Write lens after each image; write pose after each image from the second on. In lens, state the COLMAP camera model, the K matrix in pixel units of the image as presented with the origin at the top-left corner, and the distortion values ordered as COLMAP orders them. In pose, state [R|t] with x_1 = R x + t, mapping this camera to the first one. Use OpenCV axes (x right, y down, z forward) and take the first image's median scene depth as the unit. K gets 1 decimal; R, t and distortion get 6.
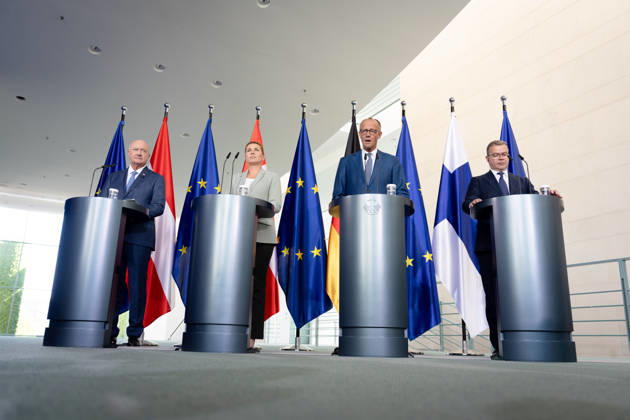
lens RADIAL K [[494.3, 0, 315.0], [0, 494.3, 210.0], [0, 0, 1]] dist [-0.003381, -0.001980]
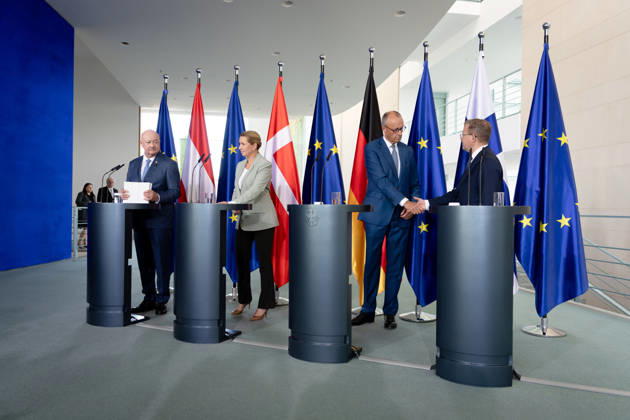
lens RADIAL K [[494.3, 0, 315.0], [0, 494.3, 210.0], [0, 0, 1]] dist [-0.003381, -0.001980]
pose [[0.943396, -0.012278, -0.331442, 0.299455], [0.097032, 0.965809, 0.240410, -0.173144], [0.317158, -0.258963, 0.912332, 0.065080]]
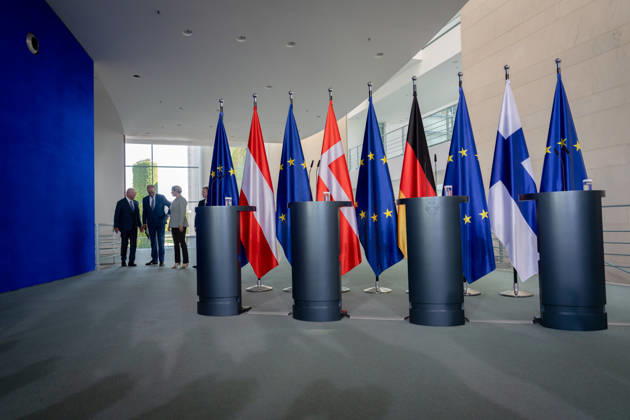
lens RADIAL K [[426.0, 0, 315.0], [0, 426.0, 210.0], [0, 0, 1]] dist [0.001007, 0.000374]
pose [[0.982956, -0.056895, -0.174814, 0.009704], [0.094746, 0.971673, 0.216507, -0.169159], [0.157544, -0.229380, 0.960502, -0.039378]]
